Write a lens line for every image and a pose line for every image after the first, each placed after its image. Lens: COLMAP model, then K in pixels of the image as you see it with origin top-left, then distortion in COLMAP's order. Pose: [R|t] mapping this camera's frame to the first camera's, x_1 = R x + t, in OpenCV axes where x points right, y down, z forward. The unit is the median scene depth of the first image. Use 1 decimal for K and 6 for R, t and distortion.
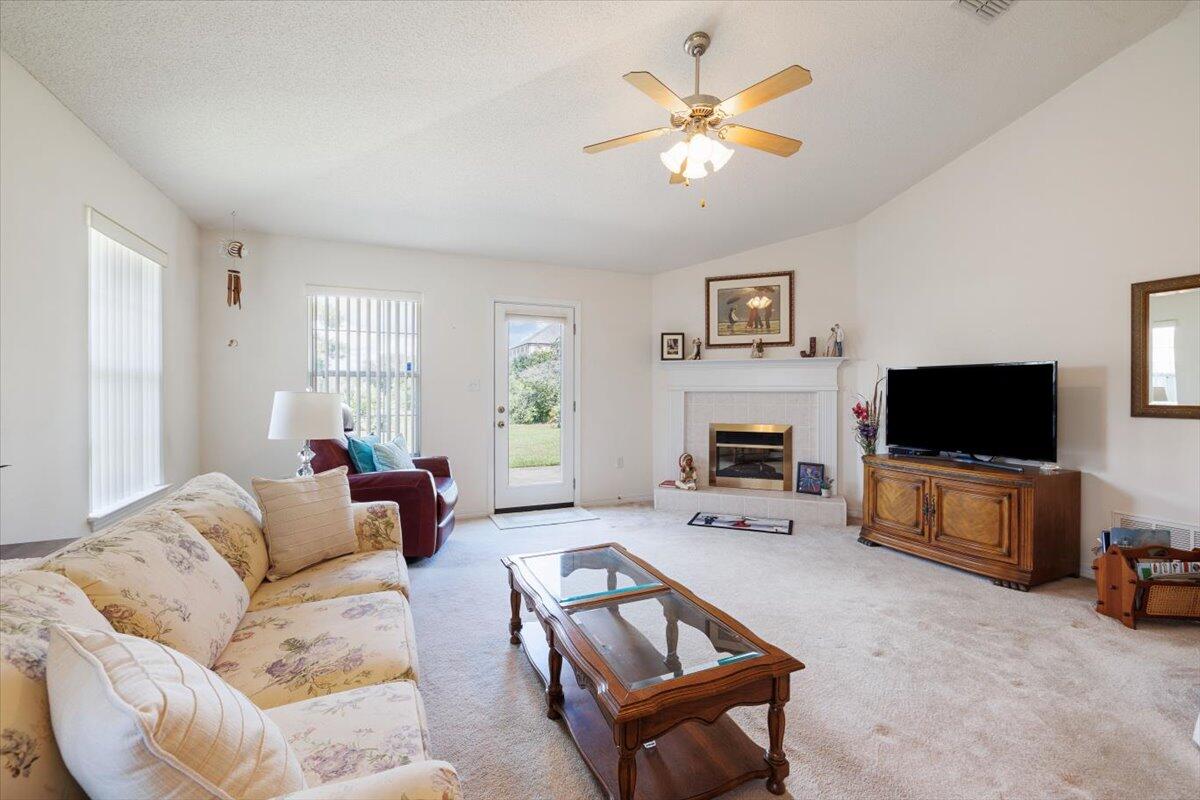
lens RADIAL K [[507.3, 0, 603.0], [0, 507.3, 391.3], [0, 0, 1]] dist [0.006306, 0.000204]
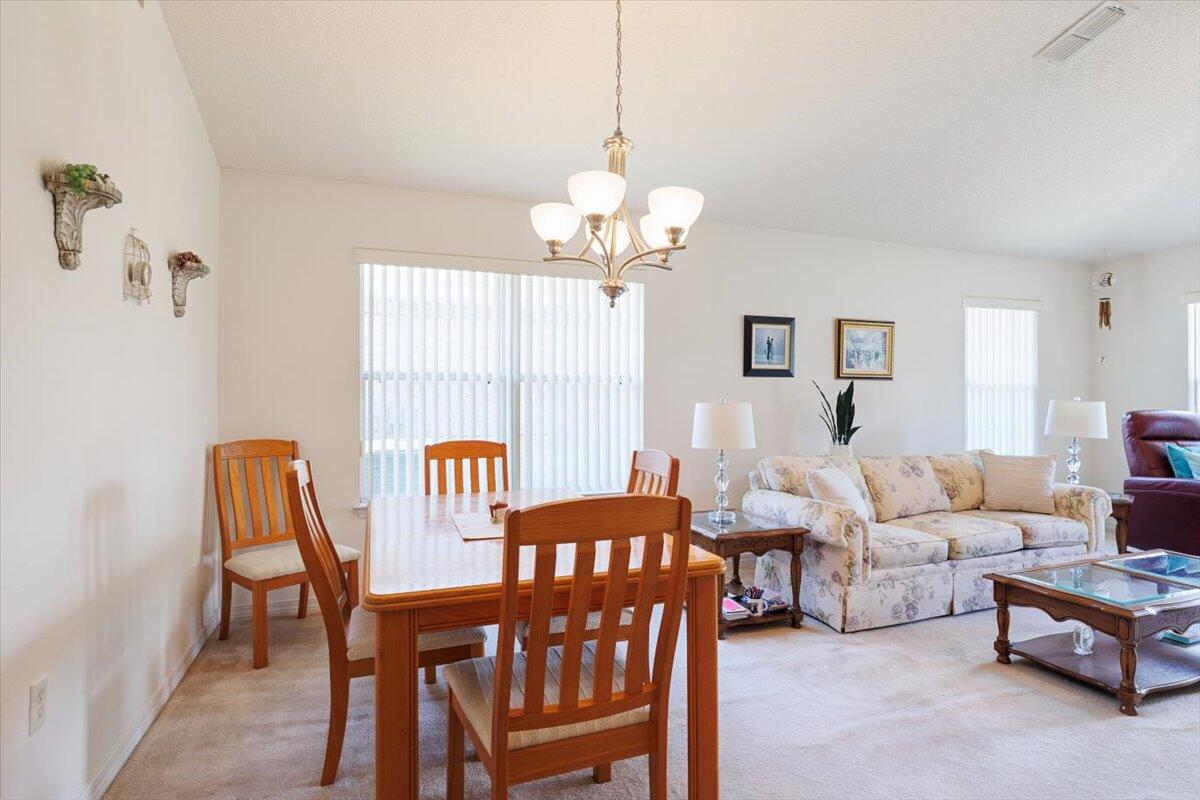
lens RADIAL K [[629.4, 0, 599.2], [0, 629.4, 397.8], [0, 0, 1]] dist [0.001089, 0.001192]
pose [[-0.056496, -0.005671, -0.998387, 0.593192], [-0.000336, 0.999984, -0.005661, 0.002374], [0.998403, 0.000016, -0.056497, -0.066604]]
